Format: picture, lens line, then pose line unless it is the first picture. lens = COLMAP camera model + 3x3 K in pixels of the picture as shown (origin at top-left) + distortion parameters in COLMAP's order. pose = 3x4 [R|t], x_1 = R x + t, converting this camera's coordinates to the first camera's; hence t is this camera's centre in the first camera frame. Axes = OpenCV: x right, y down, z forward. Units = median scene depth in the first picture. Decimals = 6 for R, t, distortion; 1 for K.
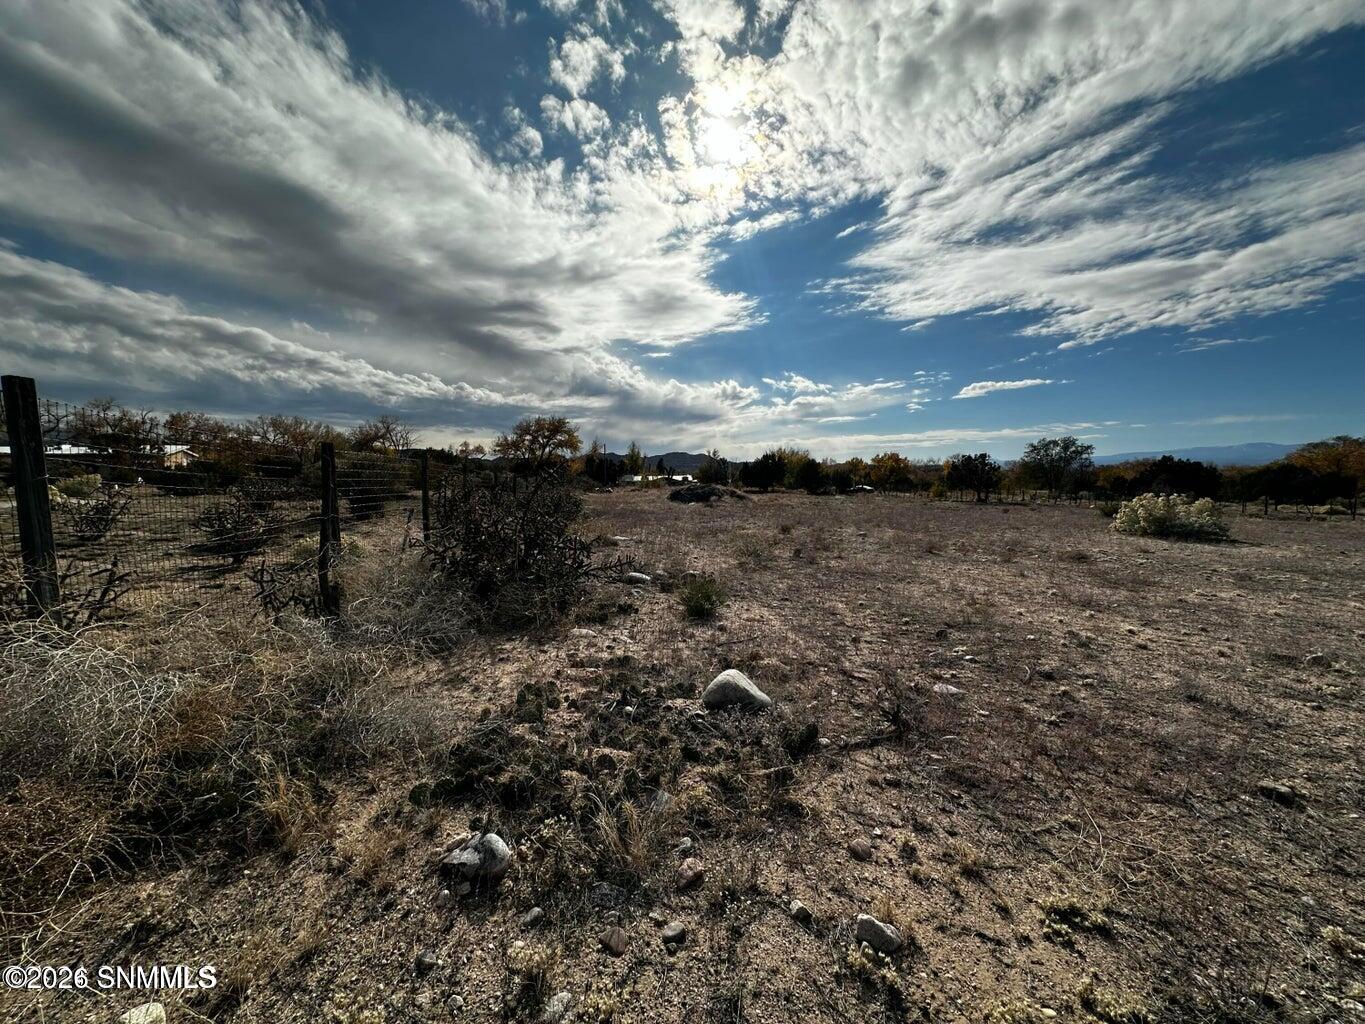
lens RADIAL K [[544.0, 0, 681.4], [0, 544.0, 503.0], [0, 0, 1]] dist [-0.003718, 0.001146]
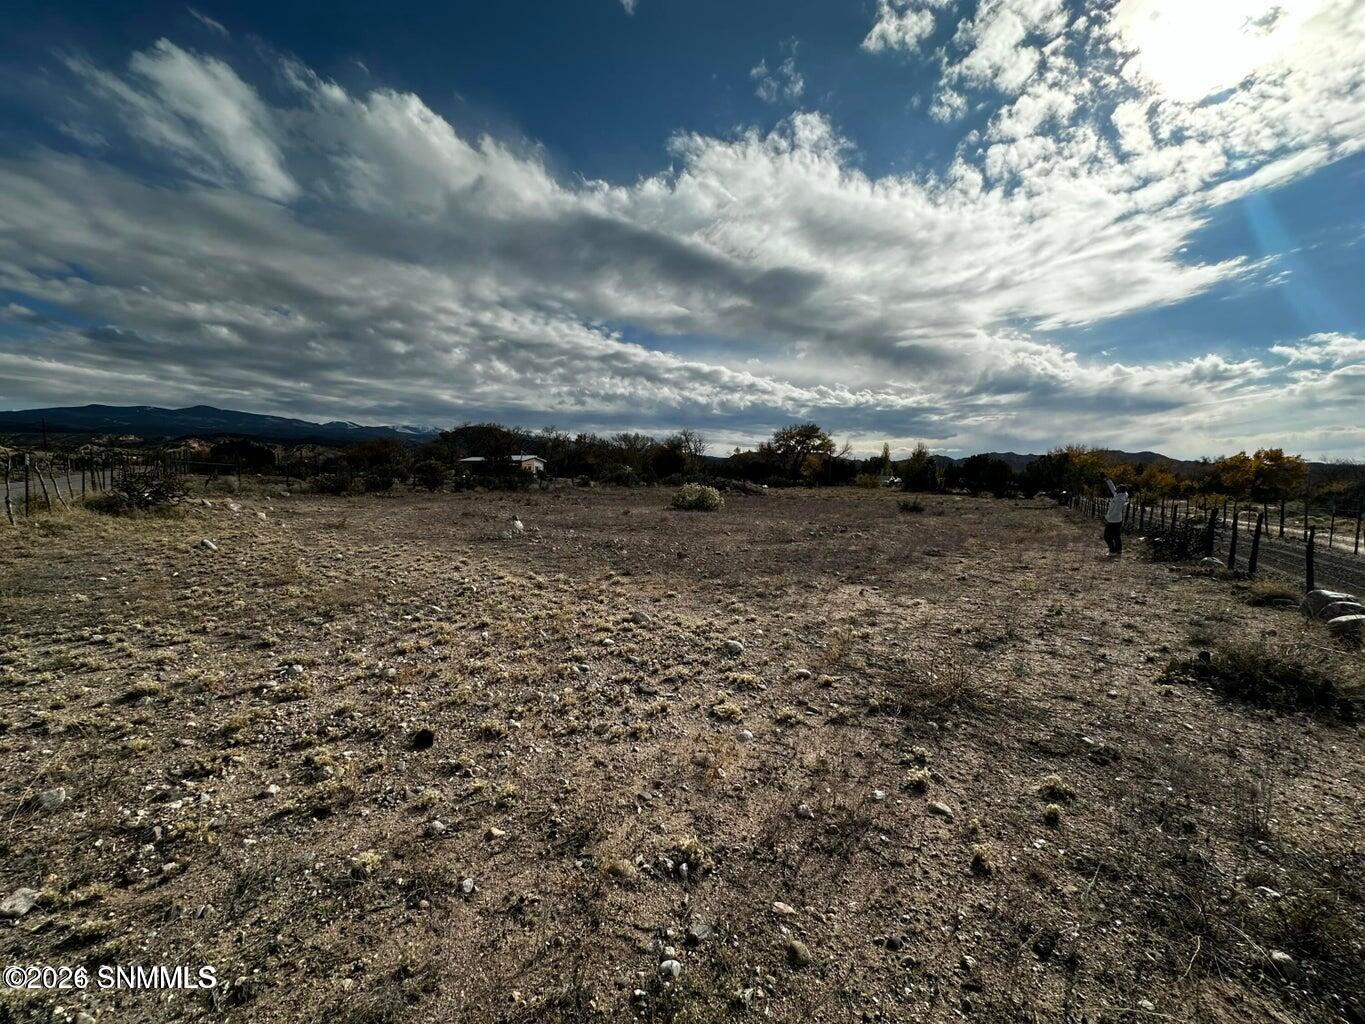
lens RADIAL K [[544.0, 0, 678.4], [0, 544.0, 519.6], [0, 0, 1]] dist [-0.003718, 0.001146]
pose [[0.773106, 0.053951, -0.631978, 0.005978], [-0.041363, 0.998543, 0.034644, 0.021842], [0.632926, -0.000643, 0.774212, -0.143663]]
